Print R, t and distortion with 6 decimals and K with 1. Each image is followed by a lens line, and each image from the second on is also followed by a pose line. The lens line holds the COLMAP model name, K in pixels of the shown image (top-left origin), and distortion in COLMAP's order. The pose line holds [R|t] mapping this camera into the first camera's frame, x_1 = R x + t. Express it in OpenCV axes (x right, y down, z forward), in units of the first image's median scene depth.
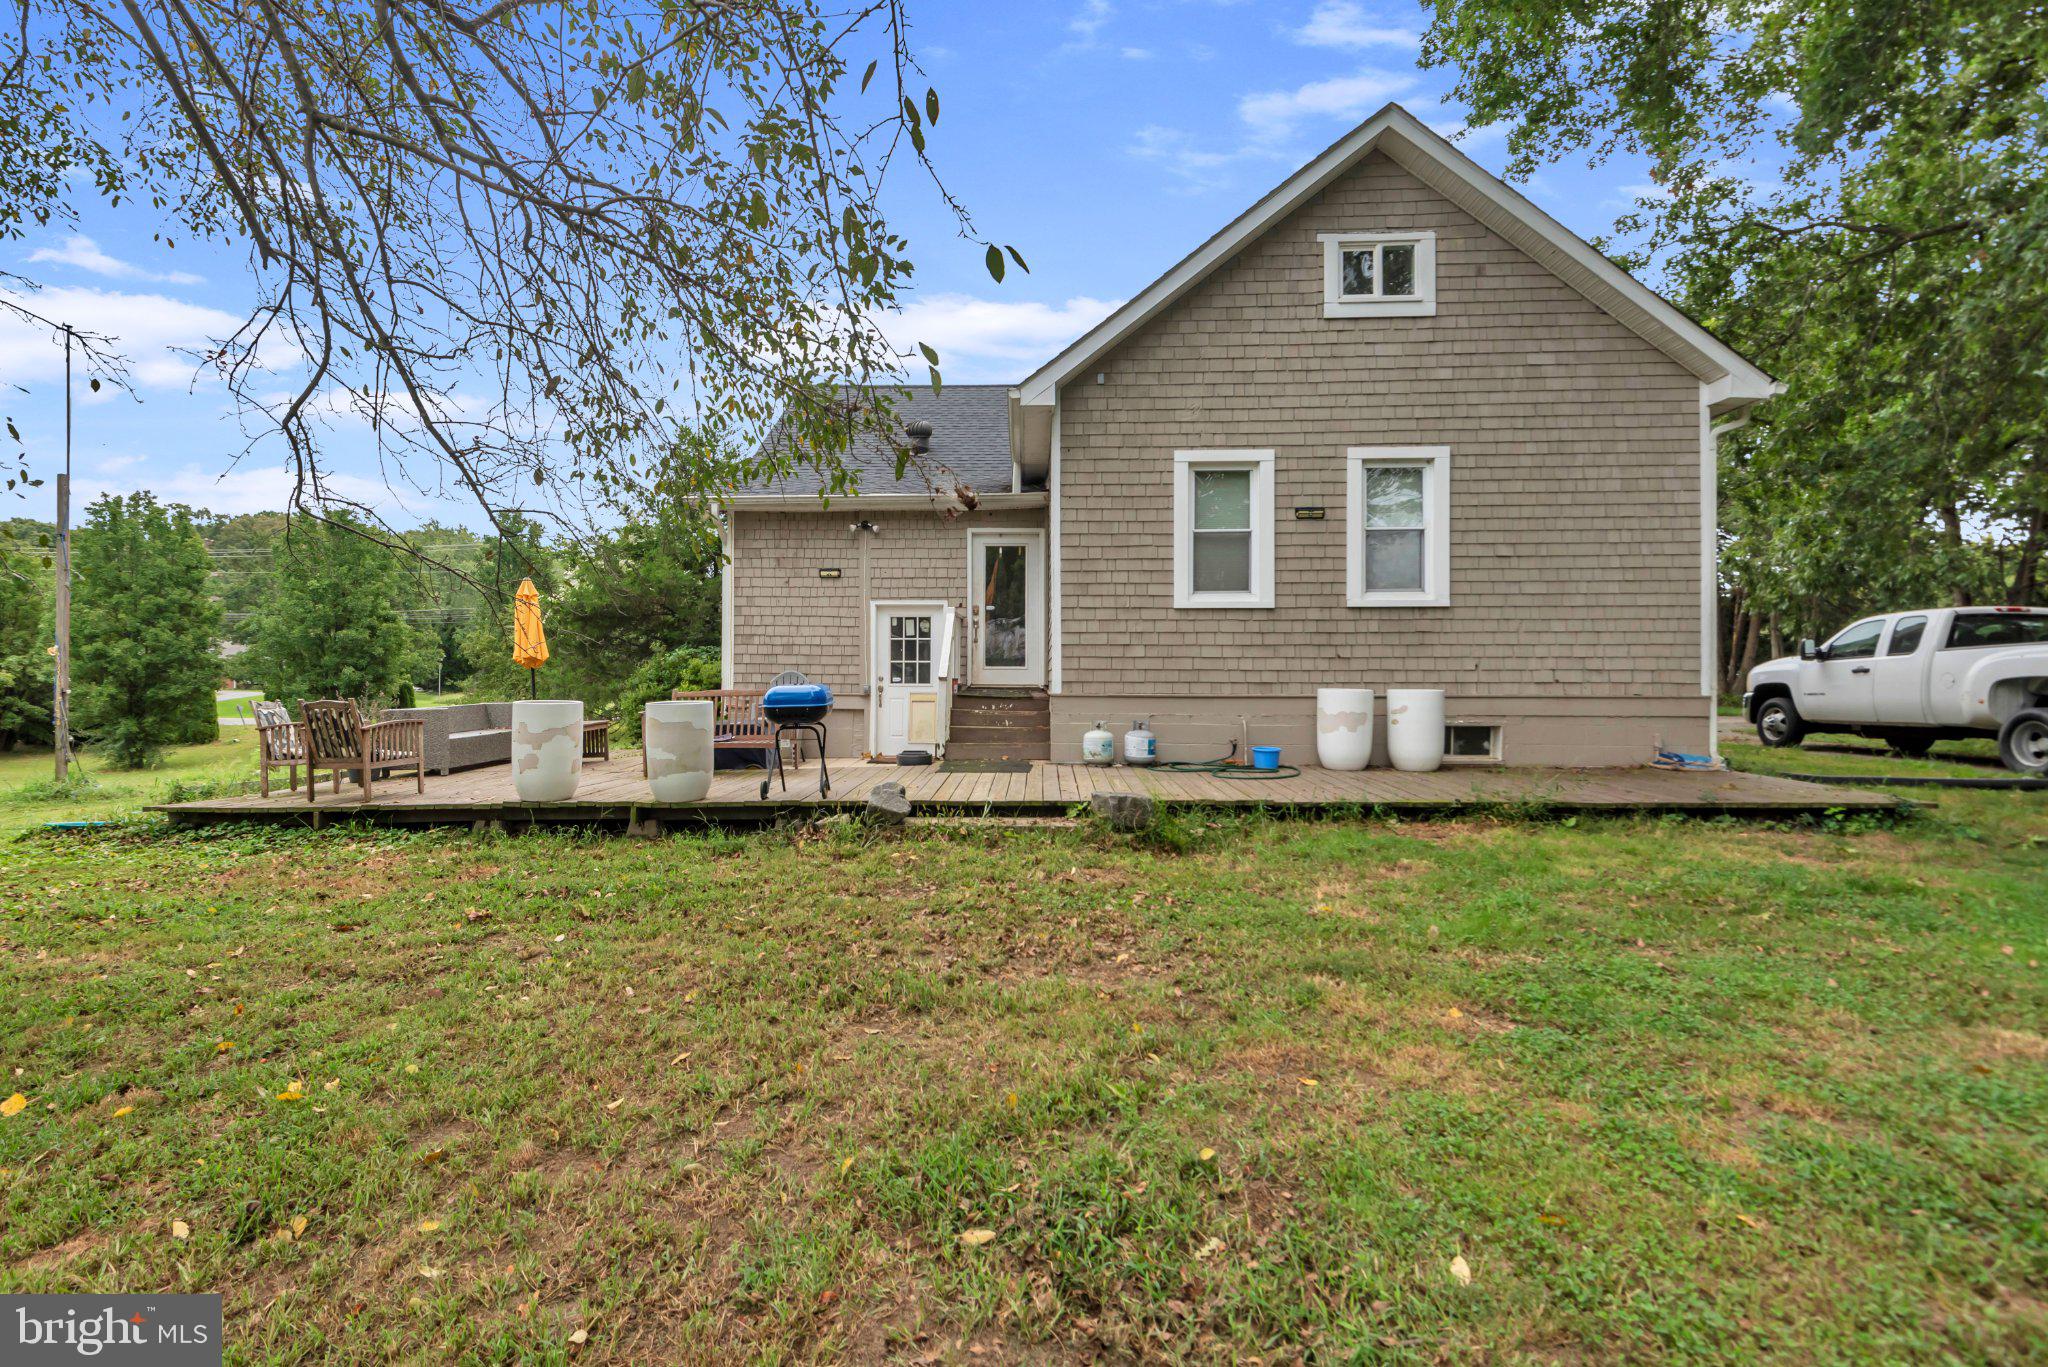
lens RADIAL K [[966.6, 0, 1026.0], [0, 966.6, 673.2], [0, 0, 1]] dist [0.000022, -0.000158]
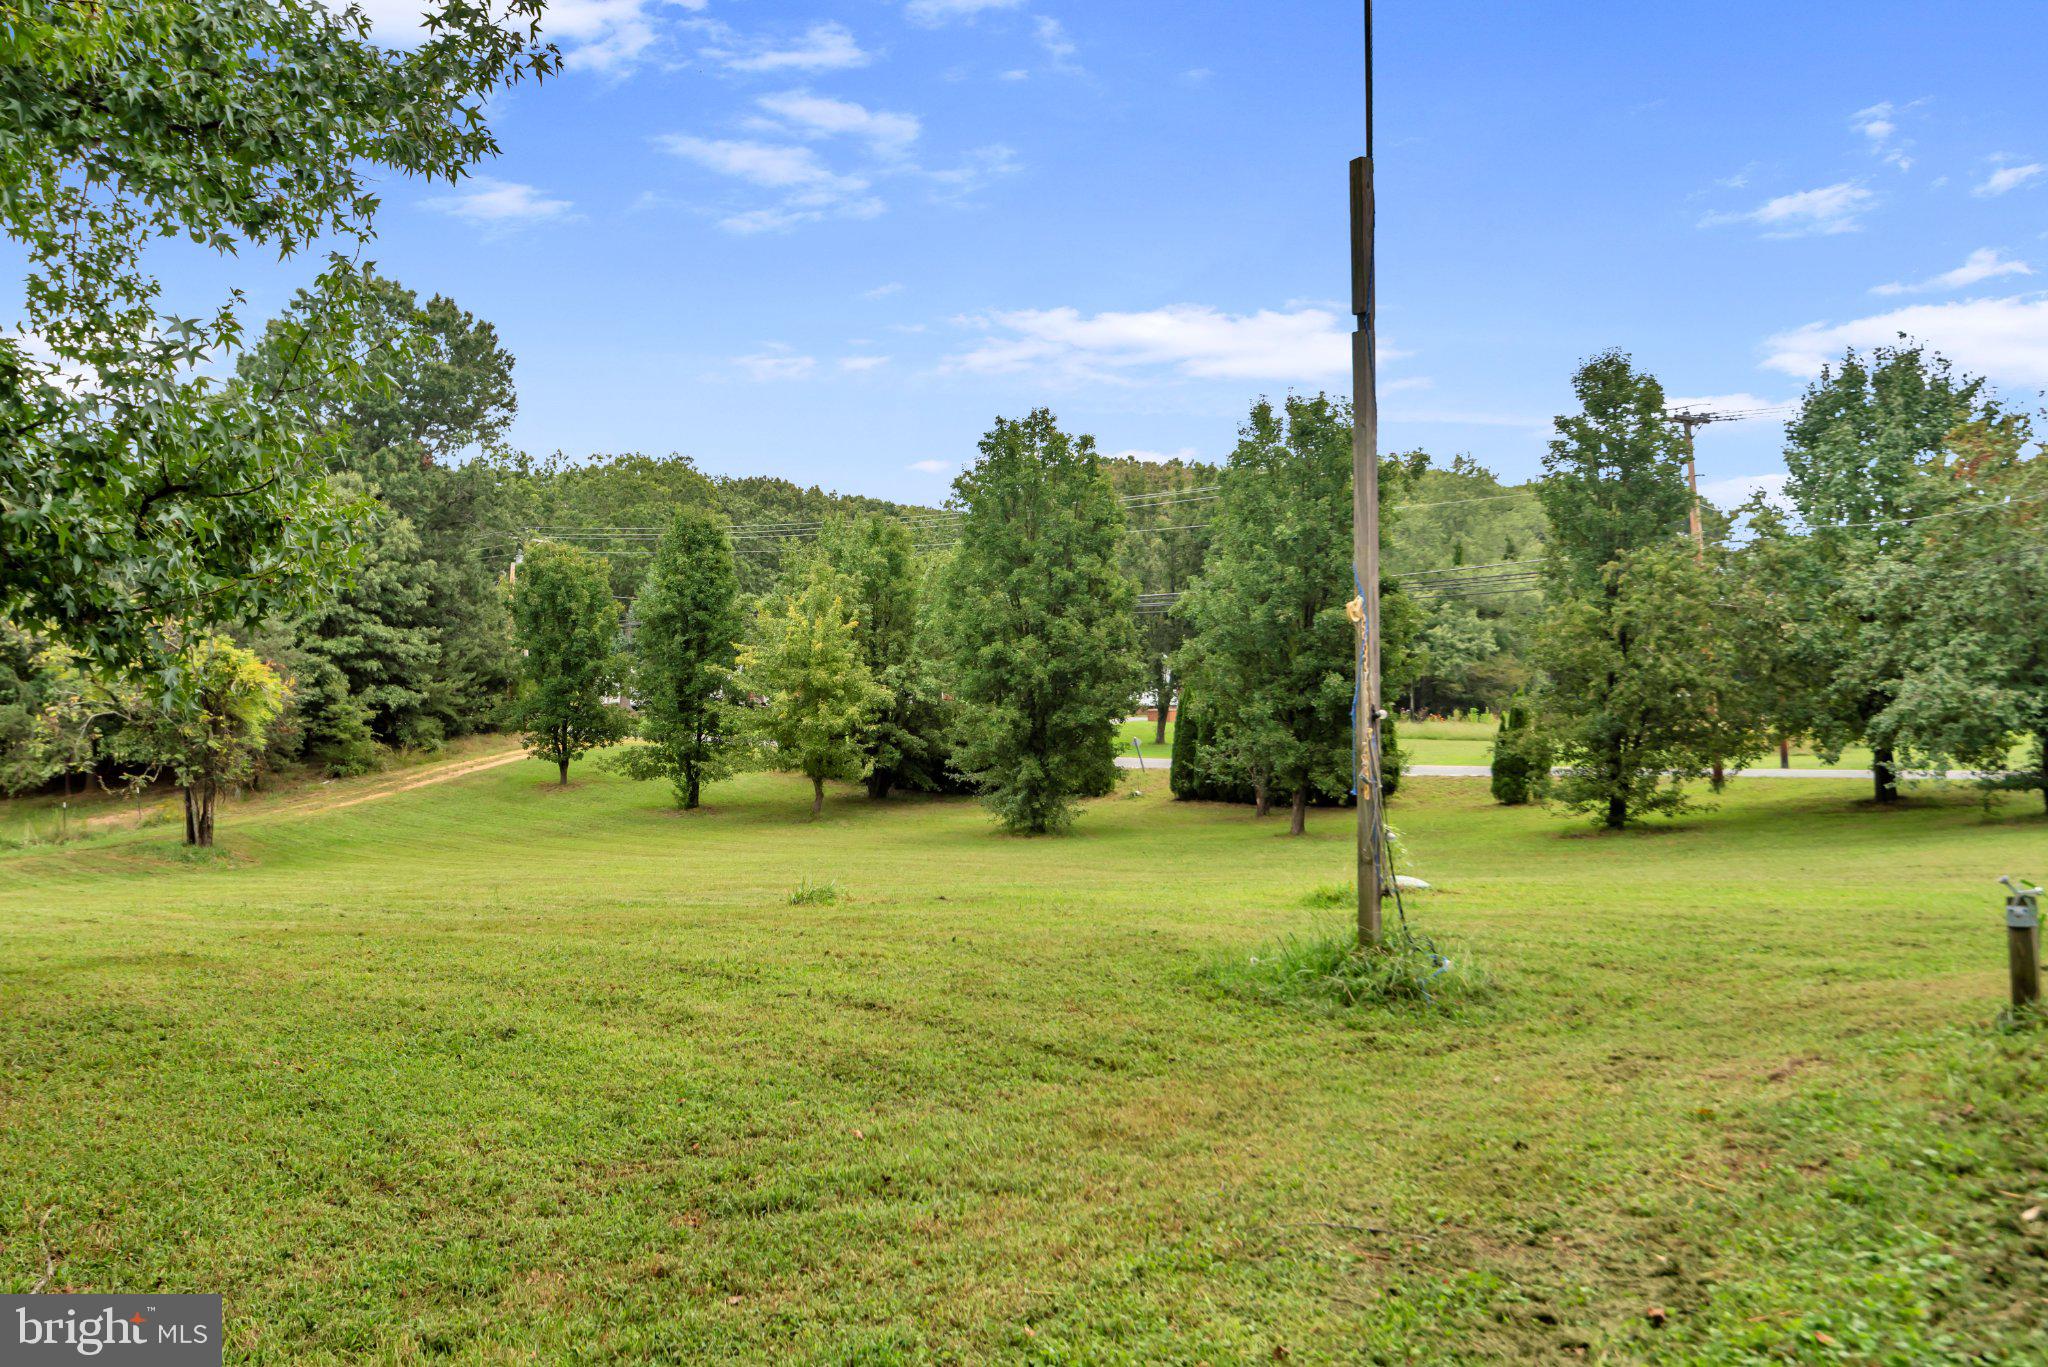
lens RADIAL K [[1708.5, 0, 1024.7], [0, 1708.5, 684.3], [0, 0, 1]] dist [0.008024, 0.000792]
pose [[0.765086, -0.009428, -0.643859, -0.184007], [0.009558, 0.999949, -0.003284, 0.001138], [0.643857, -0.003641, 0.765137, 0.109505]]
